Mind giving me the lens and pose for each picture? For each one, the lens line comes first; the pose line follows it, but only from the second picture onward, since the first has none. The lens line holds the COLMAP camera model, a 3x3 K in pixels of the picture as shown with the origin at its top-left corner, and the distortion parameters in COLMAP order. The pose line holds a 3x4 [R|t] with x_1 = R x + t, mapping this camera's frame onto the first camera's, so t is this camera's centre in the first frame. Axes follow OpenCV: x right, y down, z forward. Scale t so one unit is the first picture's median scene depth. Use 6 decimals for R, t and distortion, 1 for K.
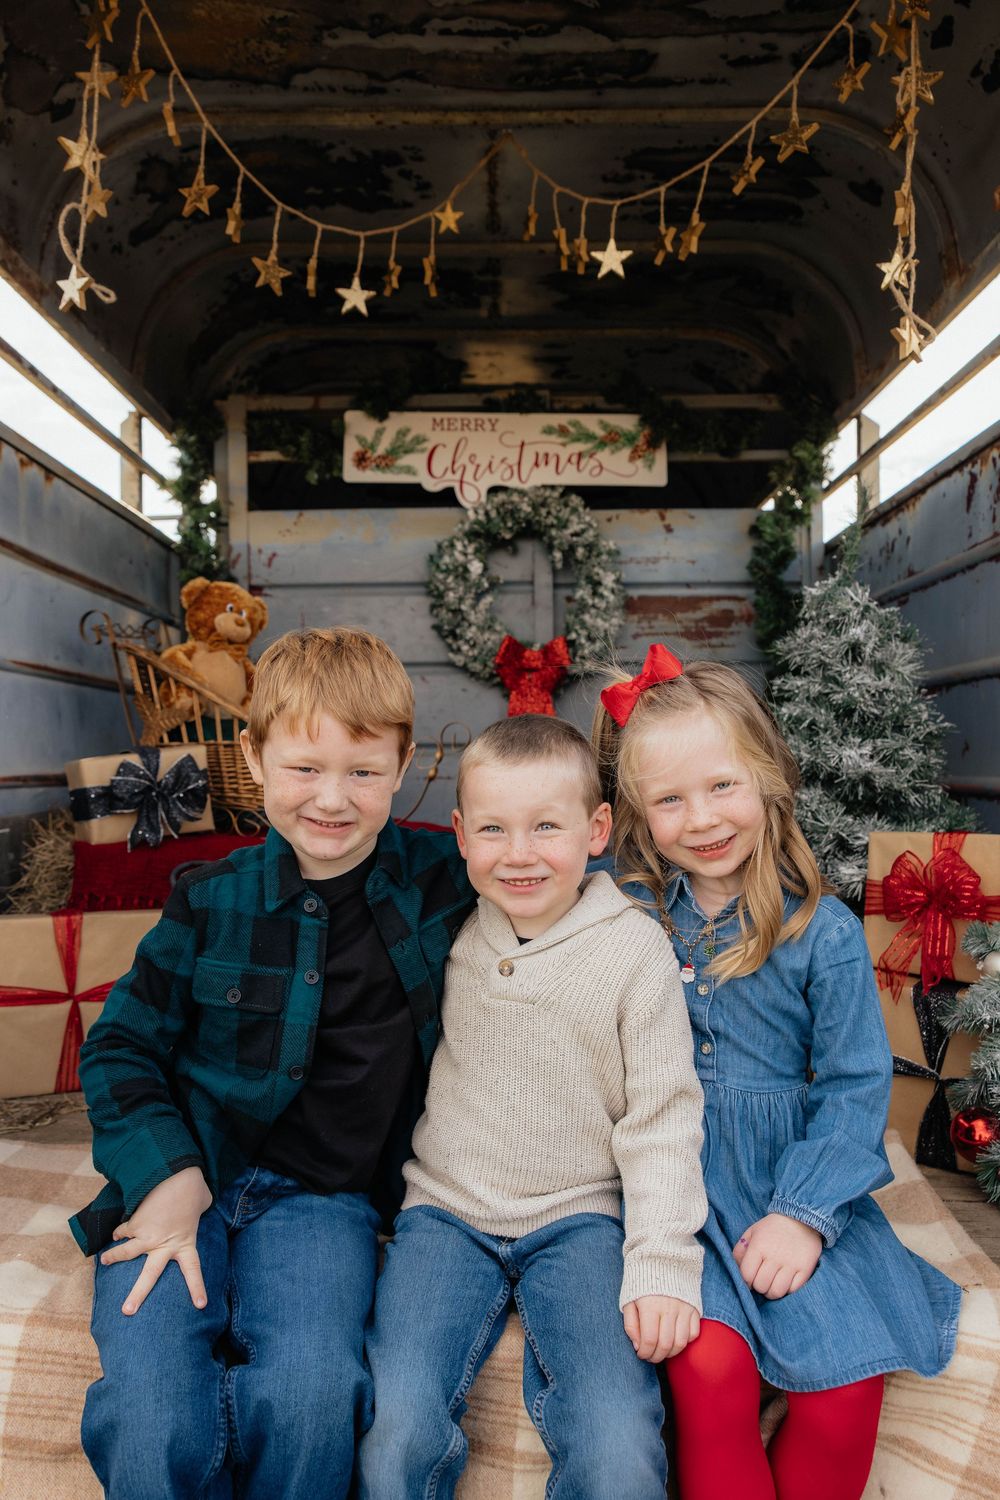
lens RADIAL K [[1155.6, 0, 498.9], [0, 1155.6, 755.2], [0, 0, 1]] dist [-0.005570, 0.002973]
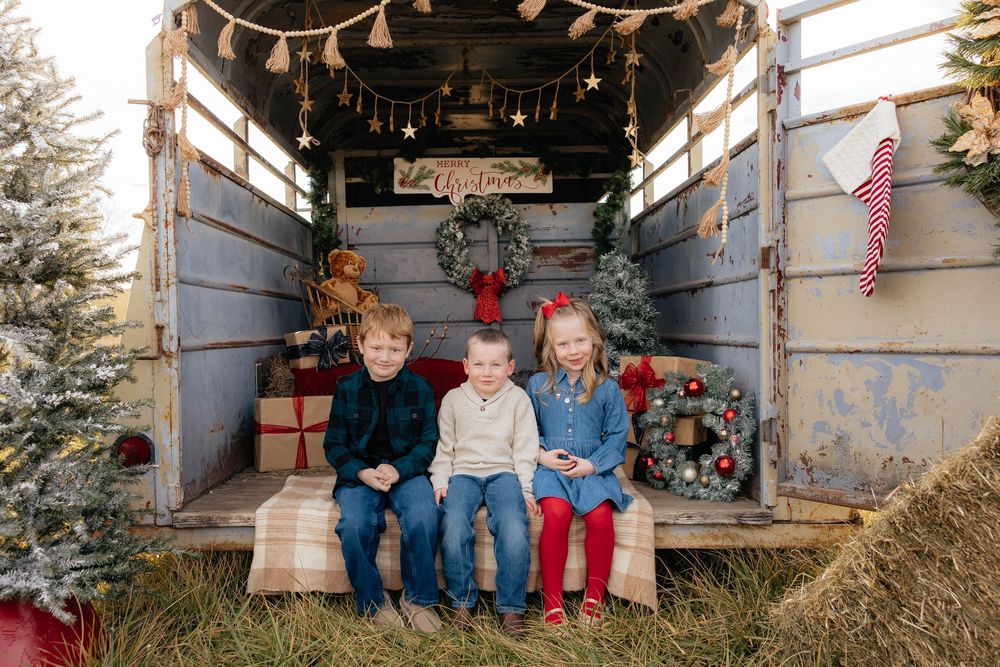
lens RADIAL K [[770.4, 0, 477.5], [0, 770.4, 338.3], [0, 0, 1]] dist [-0.005570, 0.002973]
pose [[0.999811, -0.016622, 0.010110, -0.005422], [0.016397, 0.999624, 0.021992, -0.008644], [-0.010472, -0.021822, 0.999707, -0.369806]]
